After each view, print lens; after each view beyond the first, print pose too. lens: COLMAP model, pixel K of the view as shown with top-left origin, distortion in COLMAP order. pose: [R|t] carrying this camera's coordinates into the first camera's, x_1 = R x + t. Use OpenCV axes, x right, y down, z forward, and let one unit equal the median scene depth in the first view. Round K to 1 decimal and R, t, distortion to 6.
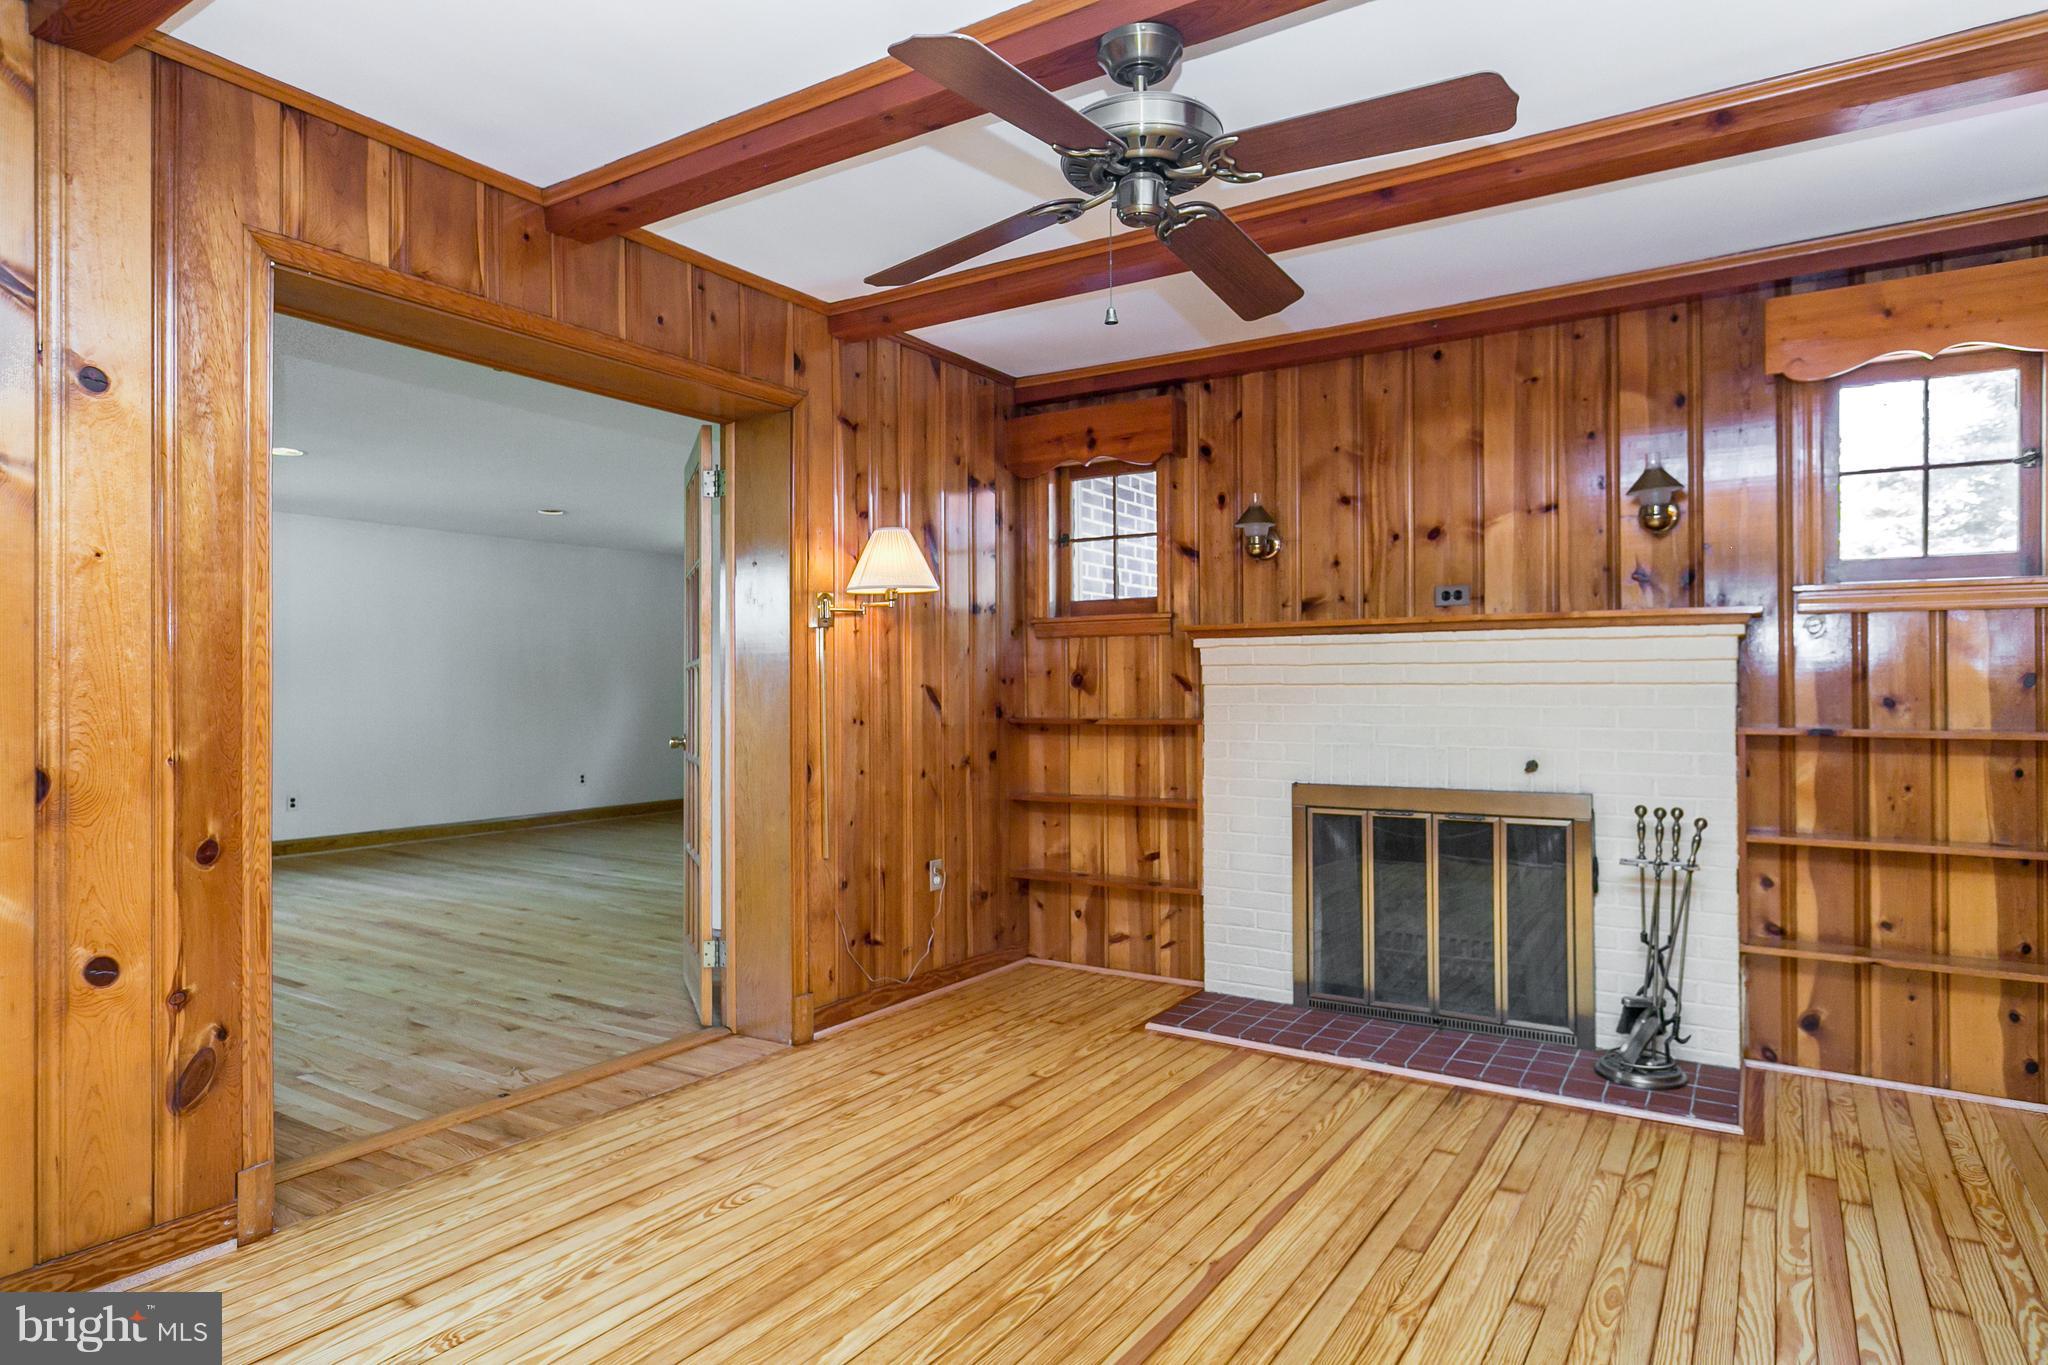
lens RADIAL K [[1174.5, 0, 1024.0], [0, 1174.5, 682.5], [0, 0, 1]] dist [-0.002674, -0.001157]
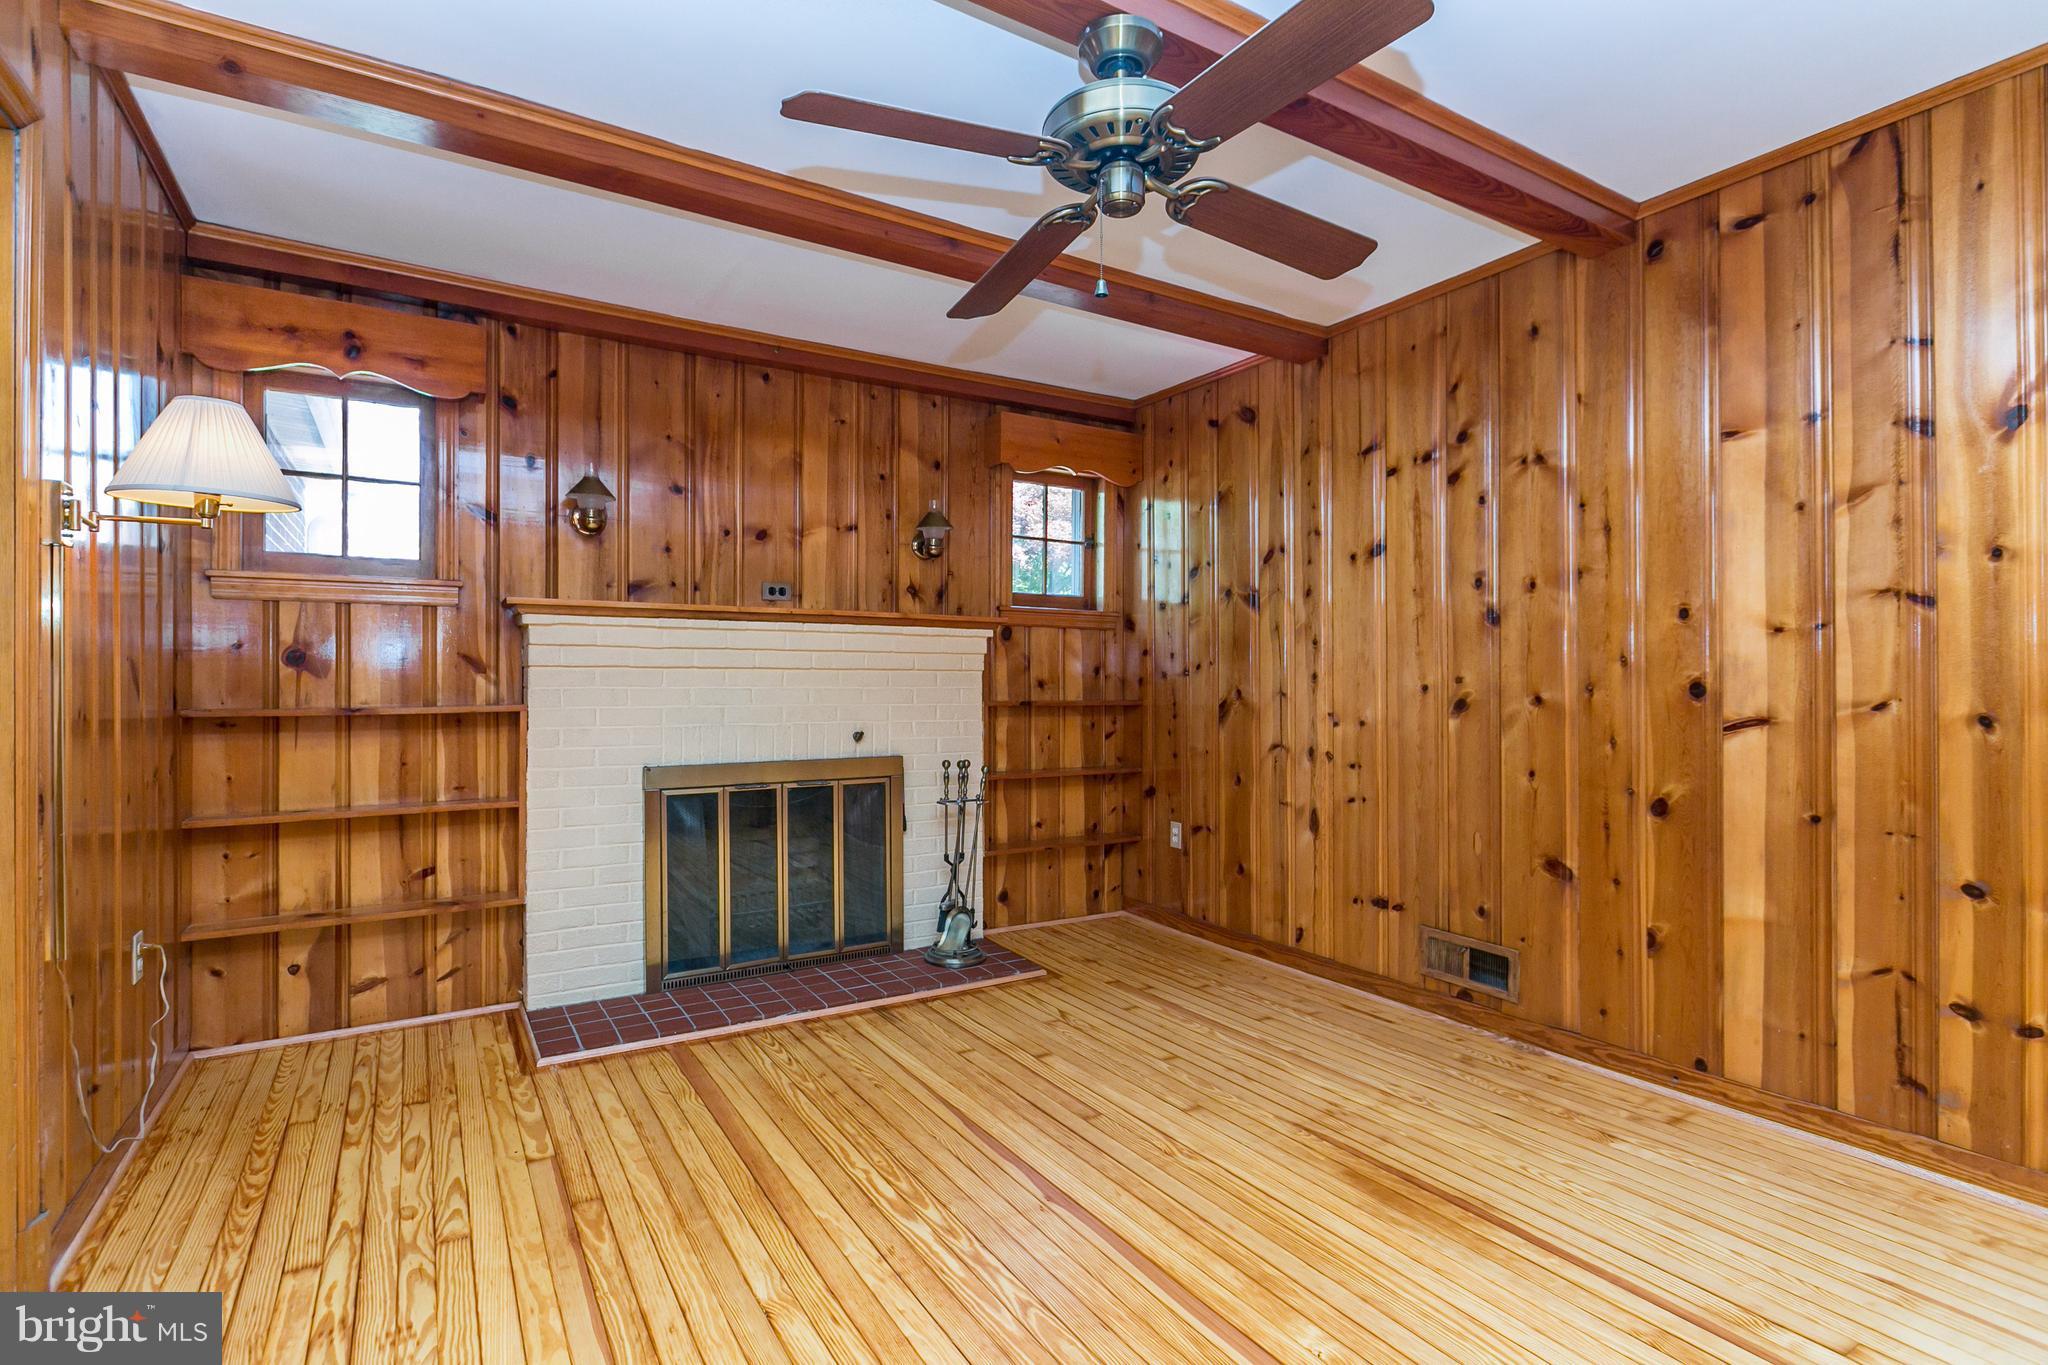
lens RADIAL K [[966.9, 0, 1024.0], [0, 966.9, 682.5], [0, 0, 1]] dist [-0.000718, -0.000064]
pose [[0.425997, 0.005586, 0.904707, -0.408101], [-0.004961, 0.999980, -0.003838, 0.017842], [-0.904711, -0.002853, 0.426016, 0.408853]]
